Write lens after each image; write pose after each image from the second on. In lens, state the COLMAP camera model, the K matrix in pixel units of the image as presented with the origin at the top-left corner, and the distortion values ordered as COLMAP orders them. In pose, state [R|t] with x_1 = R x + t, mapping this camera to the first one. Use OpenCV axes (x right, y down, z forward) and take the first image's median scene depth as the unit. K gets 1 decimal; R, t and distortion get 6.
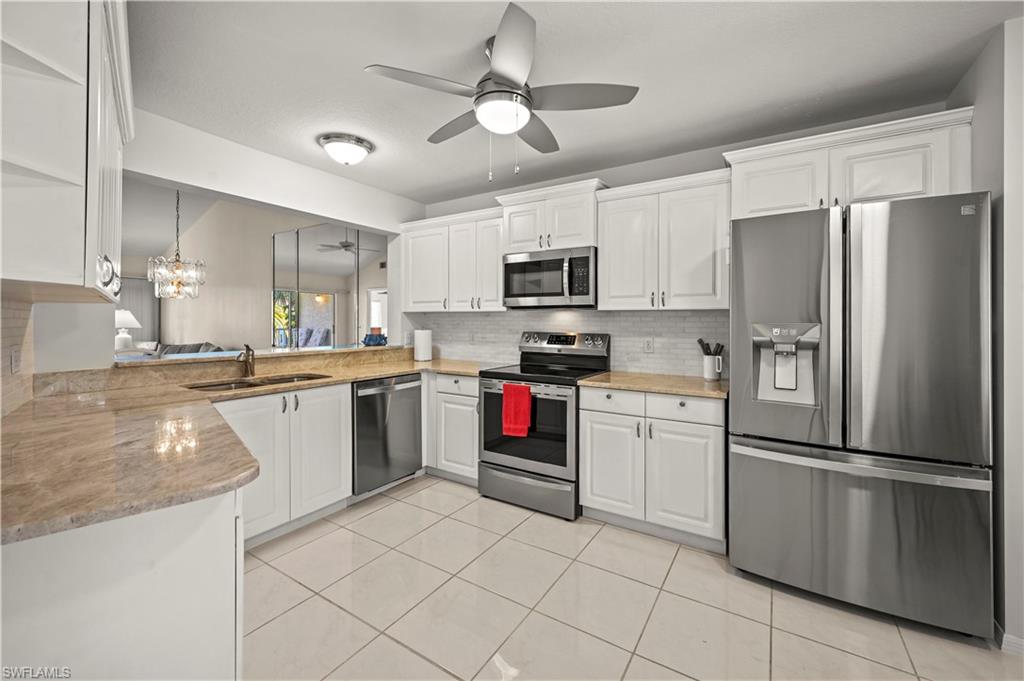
lens RADIAL K [[418.9, 0, 514.7], [0, 418.9, 321.2], [0, 0, 1]] dist [-0.000504, -0.000071]
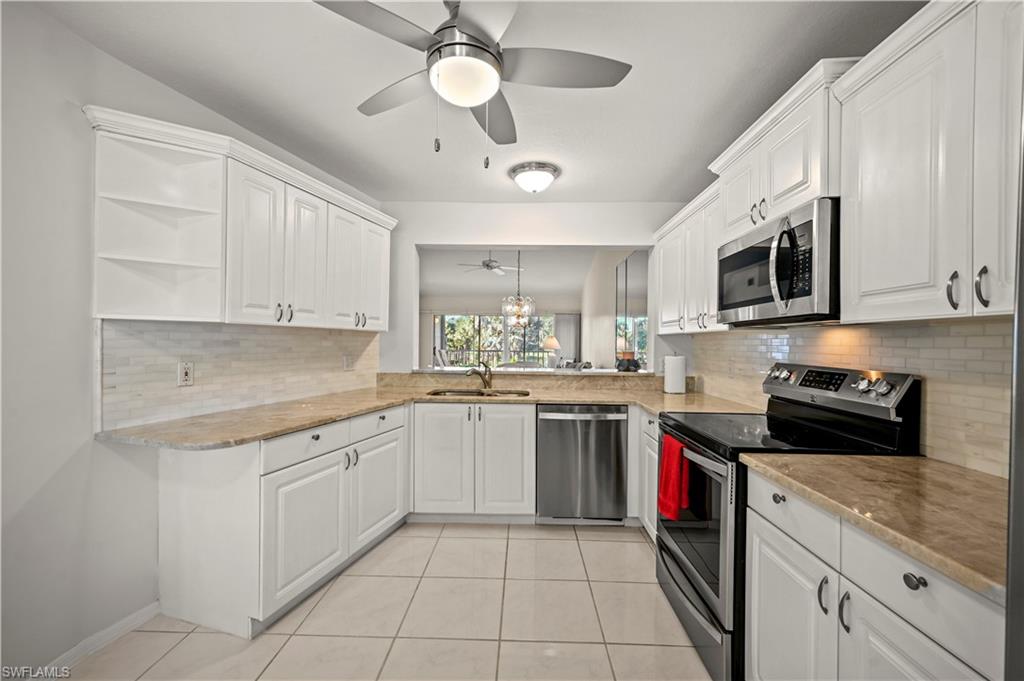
lens RADIAL K [[409.0, 0, 511.9], [0, 409.0, 347.2], [0, 0, 1]] dist [0.000863, 0.000020]
pose [[0.510135, 0.011409, -0.860019, 0.404052], [-0.009049, 0.999928, 0.007898, 0.000747], [0.860047, 0.003754, 0.510201, 0.407868]]
